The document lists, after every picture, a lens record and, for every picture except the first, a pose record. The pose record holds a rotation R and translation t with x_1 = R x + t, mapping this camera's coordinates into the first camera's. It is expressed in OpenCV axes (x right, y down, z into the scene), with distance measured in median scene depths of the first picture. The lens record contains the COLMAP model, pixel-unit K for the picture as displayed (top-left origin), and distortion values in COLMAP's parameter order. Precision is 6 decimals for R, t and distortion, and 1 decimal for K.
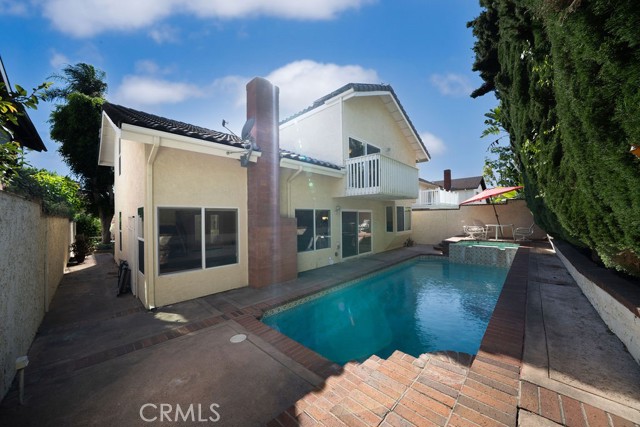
lens RADIAL K [[222.7, 0, 319.6], [0, 222.7, 215.8], [0, 0, 1]] dist [-0.000870, 0.000520]
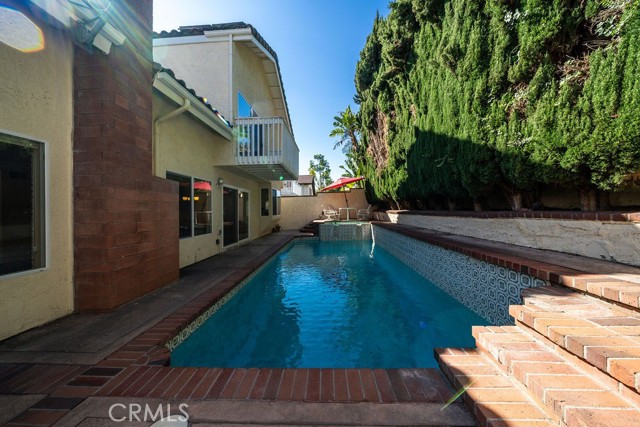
lens RADIAL K [[222.7, 0, 315.0], [0, 222.7, 208.2], [0, 0, 1]] dist [-0.000870, 0.000520]
pose [[0.765038, 0.003373, 0.643977, -0.180399], [0.006154, 0.999902, -0.012548, 0.079782], [-0.643956, 0.013562, 0.764942, 0.241165]]
